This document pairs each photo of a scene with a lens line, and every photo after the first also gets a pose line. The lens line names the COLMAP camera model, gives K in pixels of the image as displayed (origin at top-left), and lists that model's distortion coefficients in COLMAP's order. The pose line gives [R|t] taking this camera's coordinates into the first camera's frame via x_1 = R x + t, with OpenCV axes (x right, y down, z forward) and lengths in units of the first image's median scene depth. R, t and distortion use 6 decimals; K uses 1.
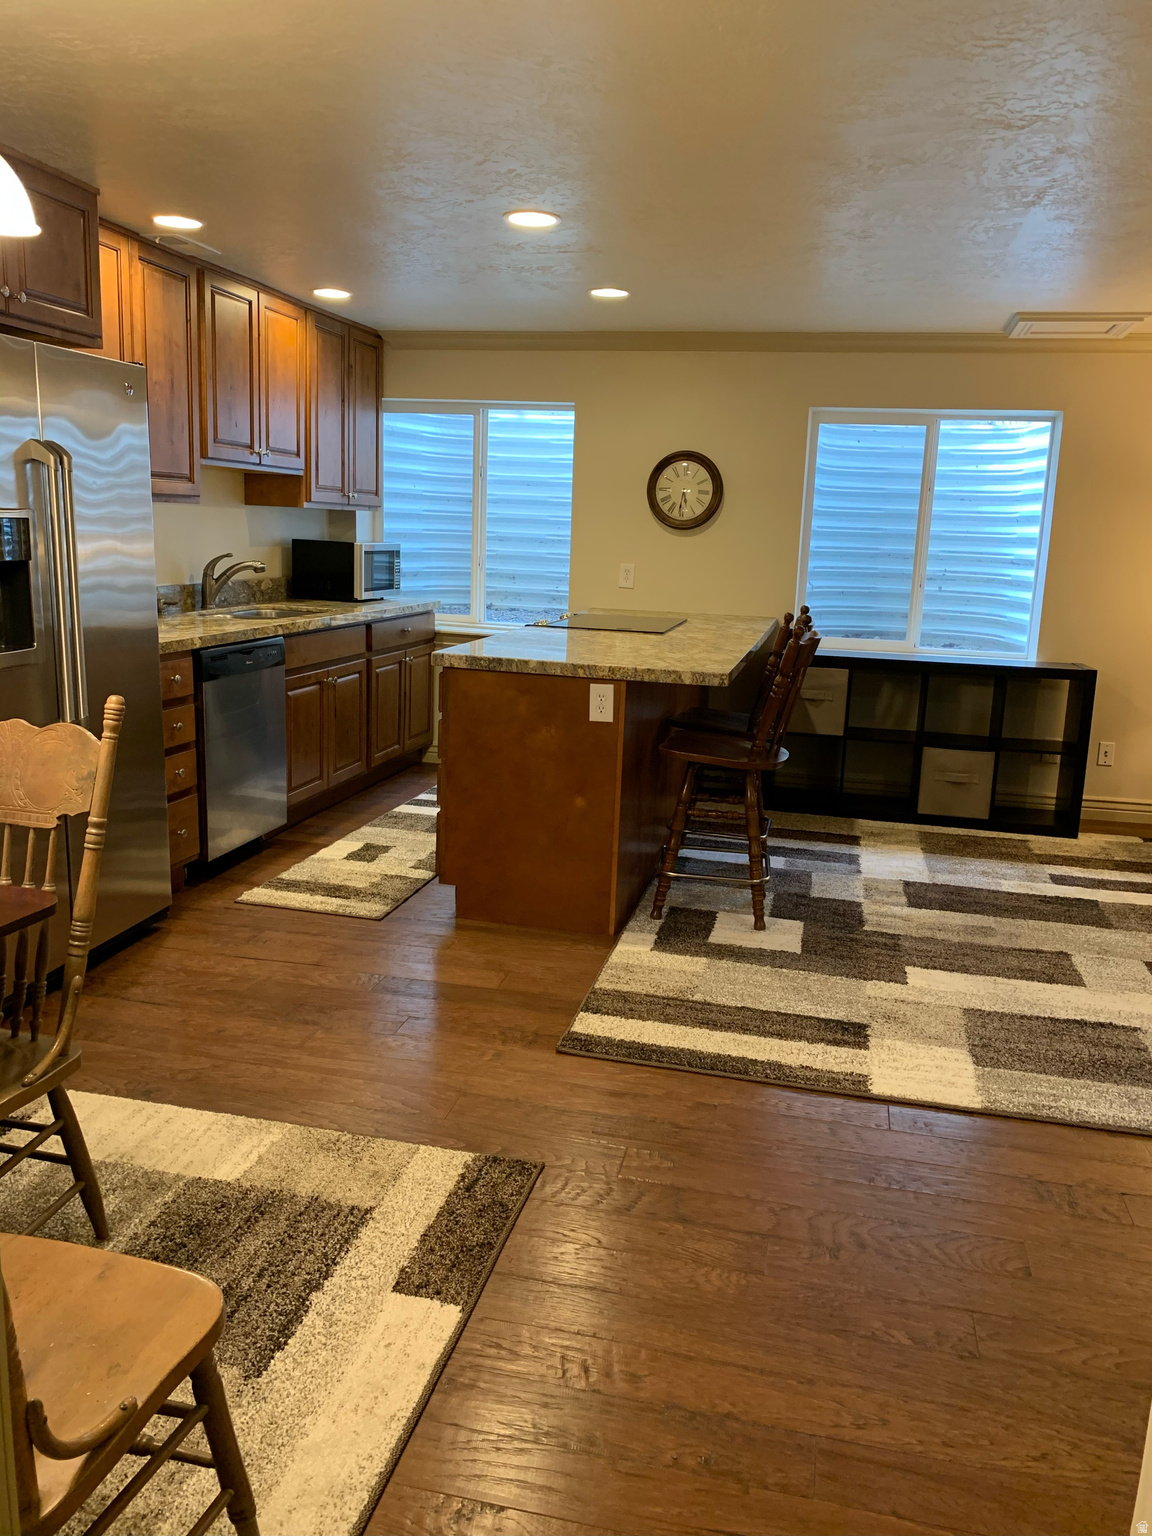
lens RADIAL K [[1149.3, 0, 580.3], [0, 1149.3, 777.4], [0, 0, 1]] dist [0.098836, -0.273107]
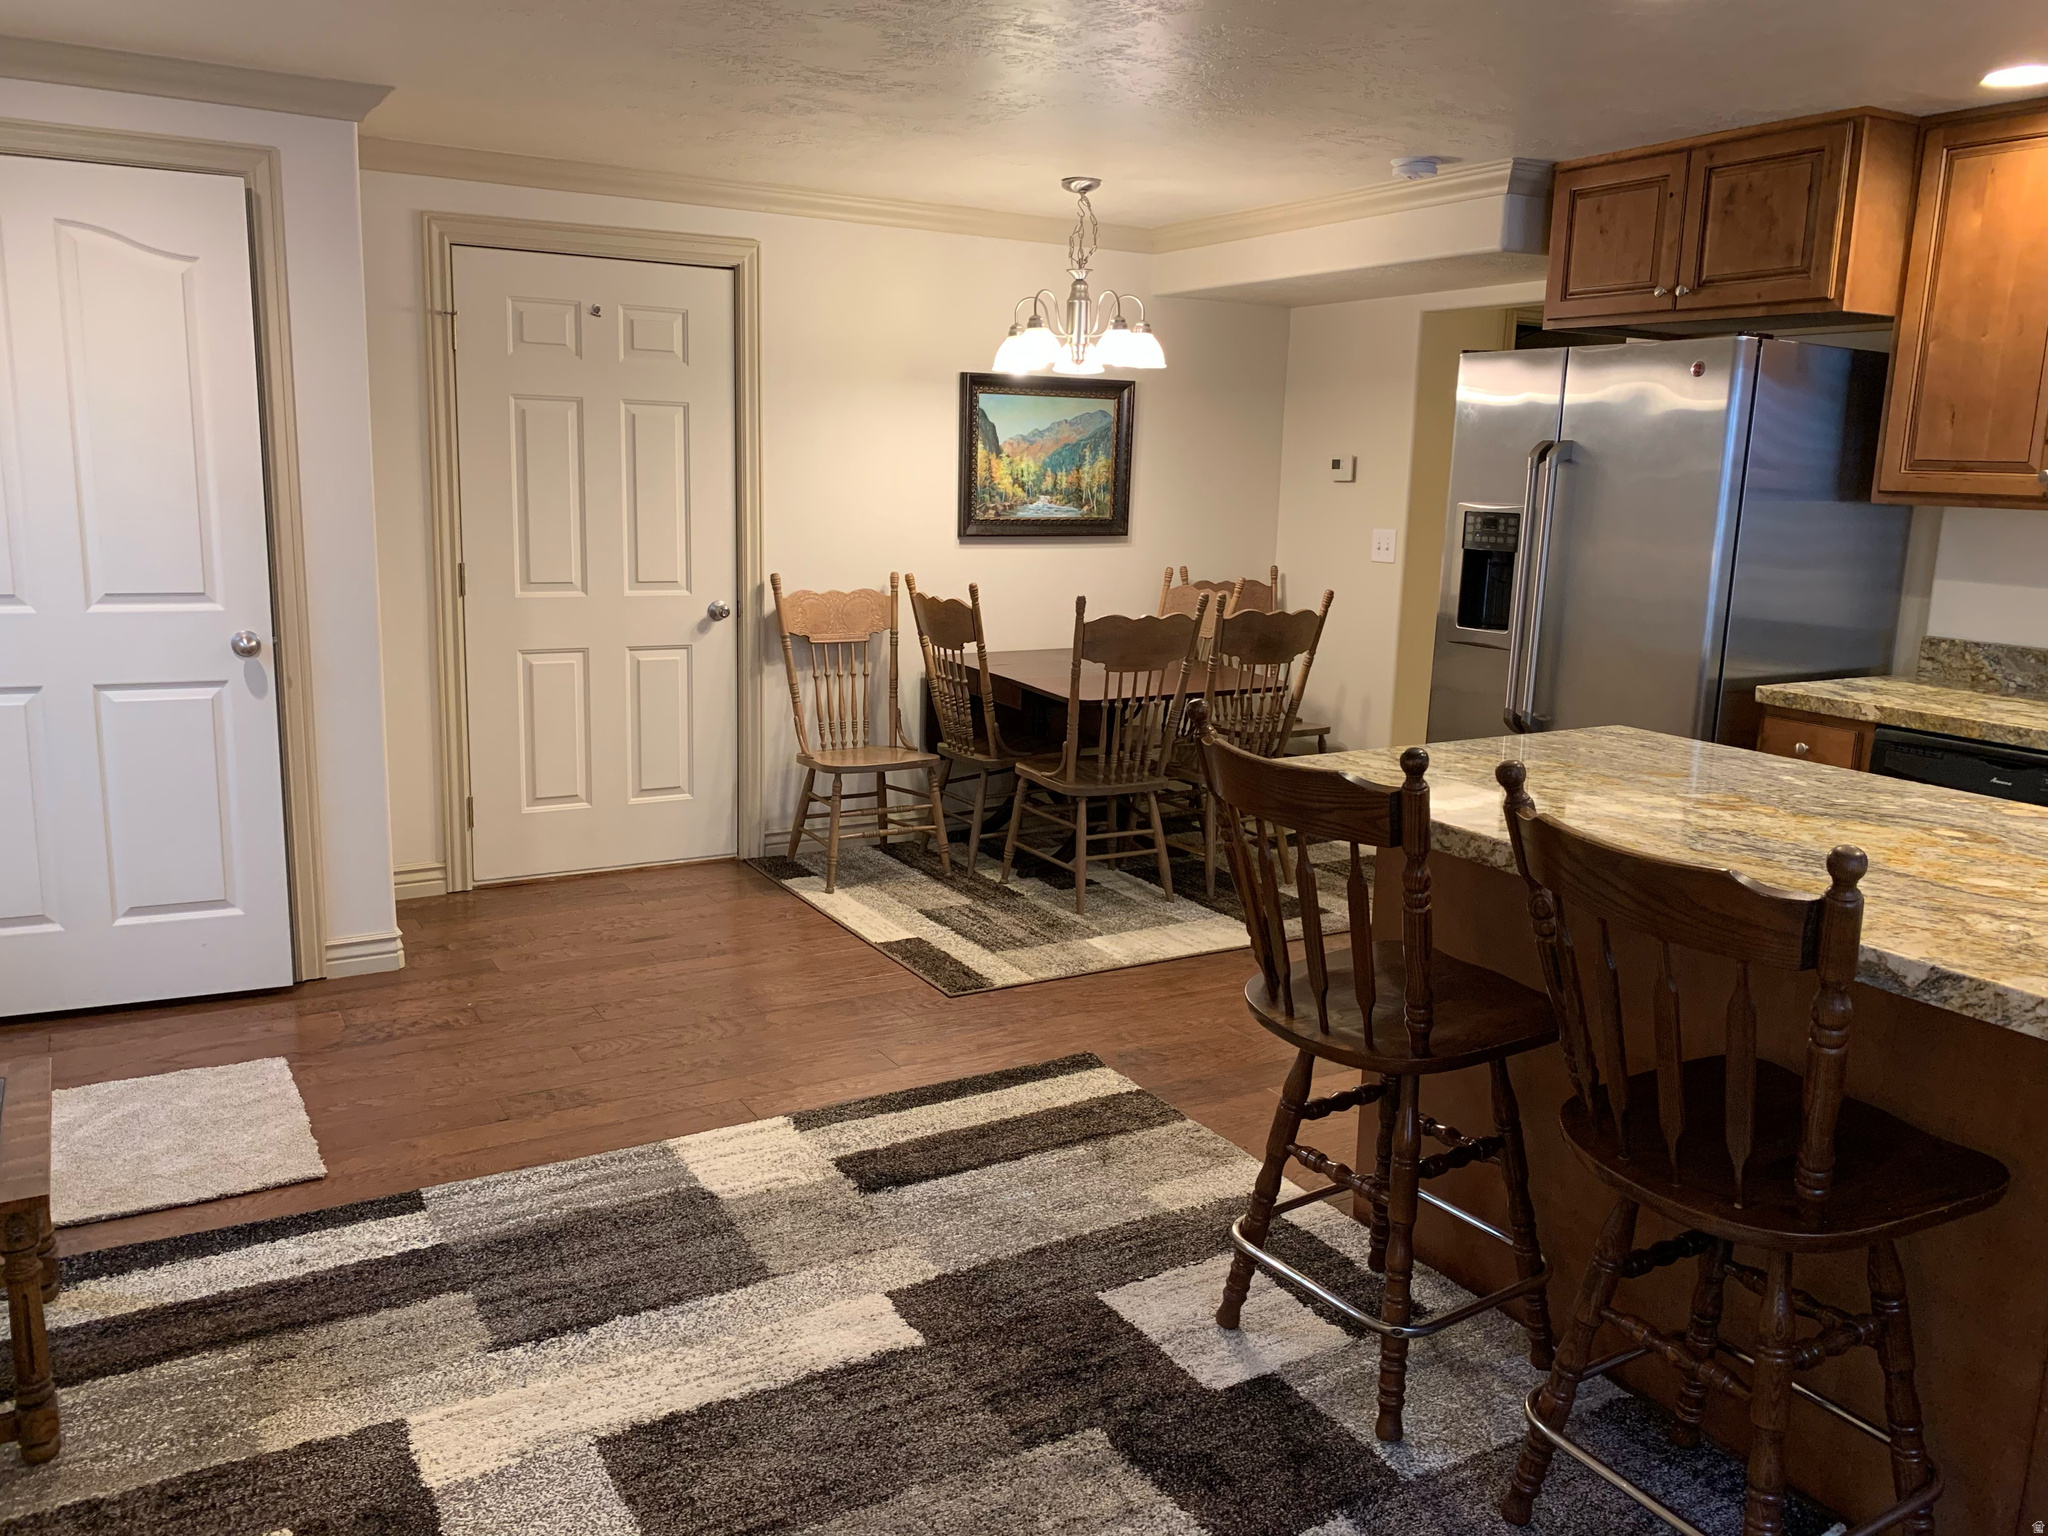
lens RADIAL K [[1548.1, 0, 1013.3], [0, 1548.1, 755.5], [0, 0, 1]] dist [0.047254, -0.086832]
pose [[-0.730762, 0.072502, -0.678771, 0.593190], [-0.194358, 0.931091, 0.308698, -0.252491], [0.654379, 0.357510, -0.666315, 1.178224]]
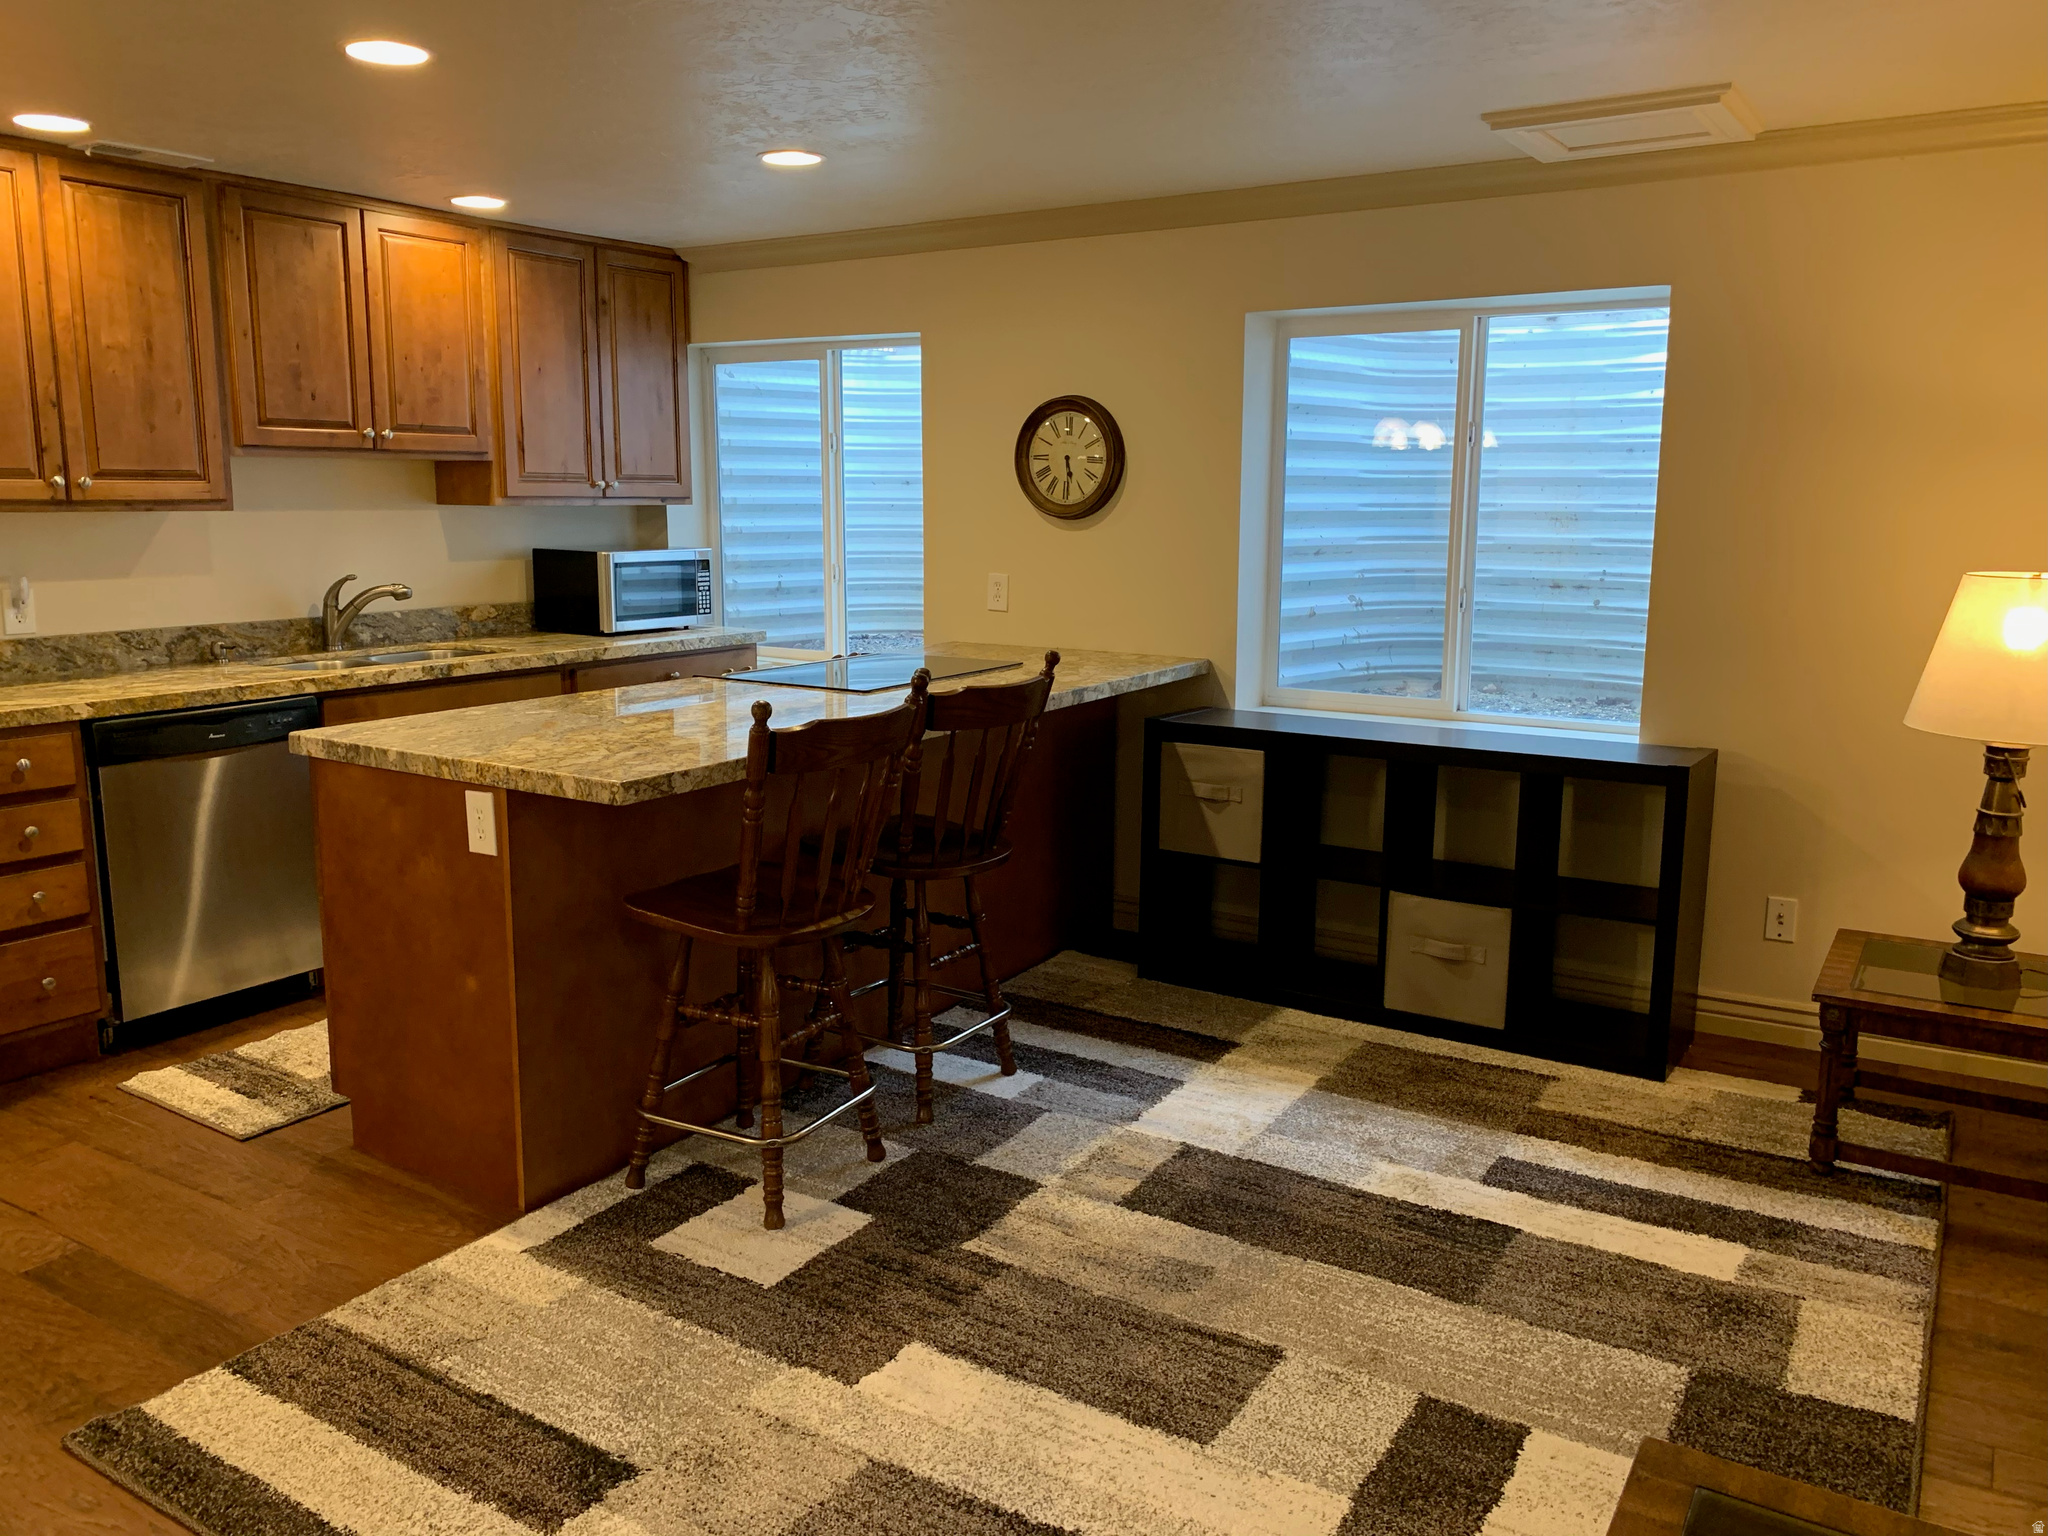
lens RADIAL K [[1548.1, 0, 1013.3], [0, 1548.1, 755.5], [0, 0, 1]] dist [0.047254, -0.086832]
pose [[0.942401, 0.022033, -0.333760, 0.470557], [-0.039804, 0.998125, -0.046499, -0.062442], [0.332109, 0.057106, 0.941511, 0.277696]]
